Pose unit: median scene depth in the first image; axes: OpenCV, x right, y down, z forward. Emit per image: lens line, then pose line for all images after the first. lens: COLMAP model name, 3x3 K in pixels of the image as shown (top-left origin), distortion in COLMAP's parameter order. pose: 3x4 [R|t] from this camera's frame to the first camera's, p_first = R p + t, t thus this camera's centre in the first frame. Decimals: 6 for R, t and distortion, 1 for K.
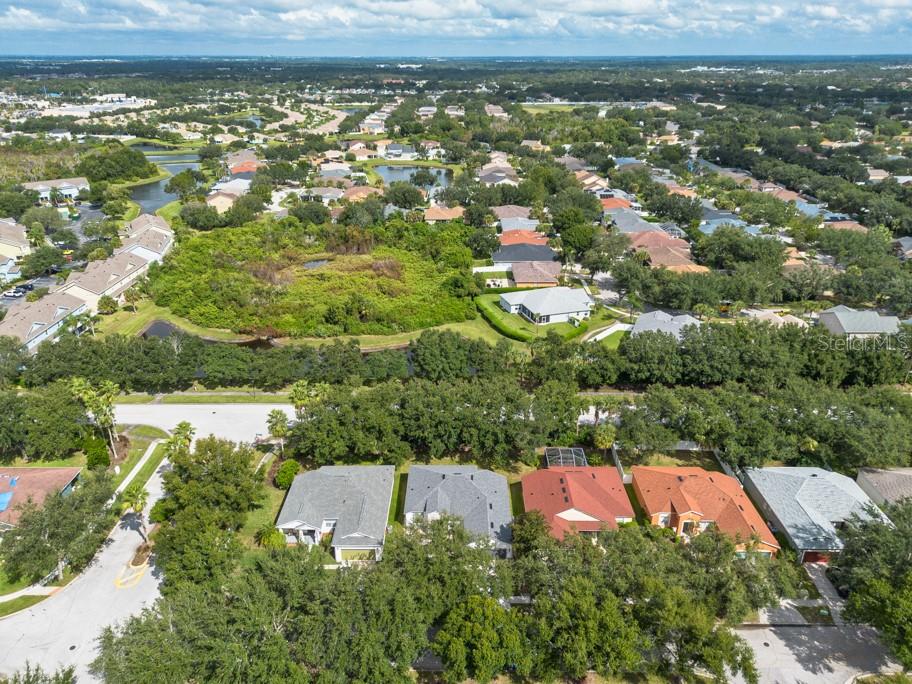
lens RADIAL K [[653.9, 0, 452.3], [0, 653.9, 336.2], [0, 0, 1]] dist [0.047216, -0.021022]
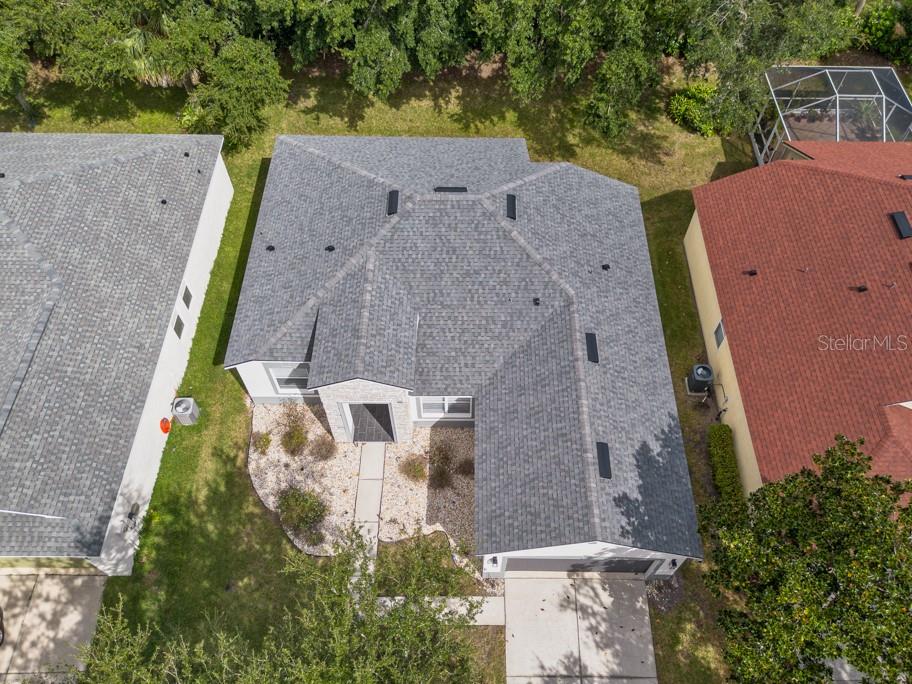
lens RADIAL K [[653.9, 0, 474.1], [0, 653.9, 372.5], [0, 0, 1]] dist [0.047216, -0.021022]
pose [[0.999844, 0.000056, 0.017658, 0.011265], [-0.010190, 0.818522, 0.574384, 0.114152], [-0.014421, -0.574475, 0.818395, 0.684919]]
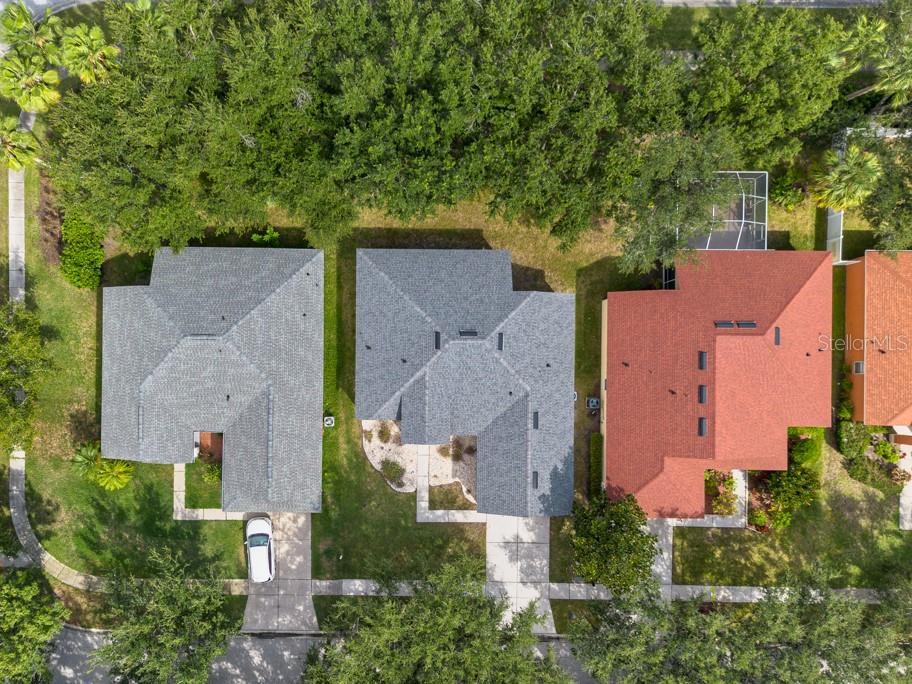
lens RADIAL K [[653.9, 0, 422.6], [0, 653.9, 352.8], [0, 0, 1]] dist [0.047216, -0.021022]
pose [[0.999950, 0.001220, 0.009885, -0.023917], [-0.009449, 0.430234, 0.902668, -0.161300], [-0.003151, -0.902716, 0.430225, 0.713167]]
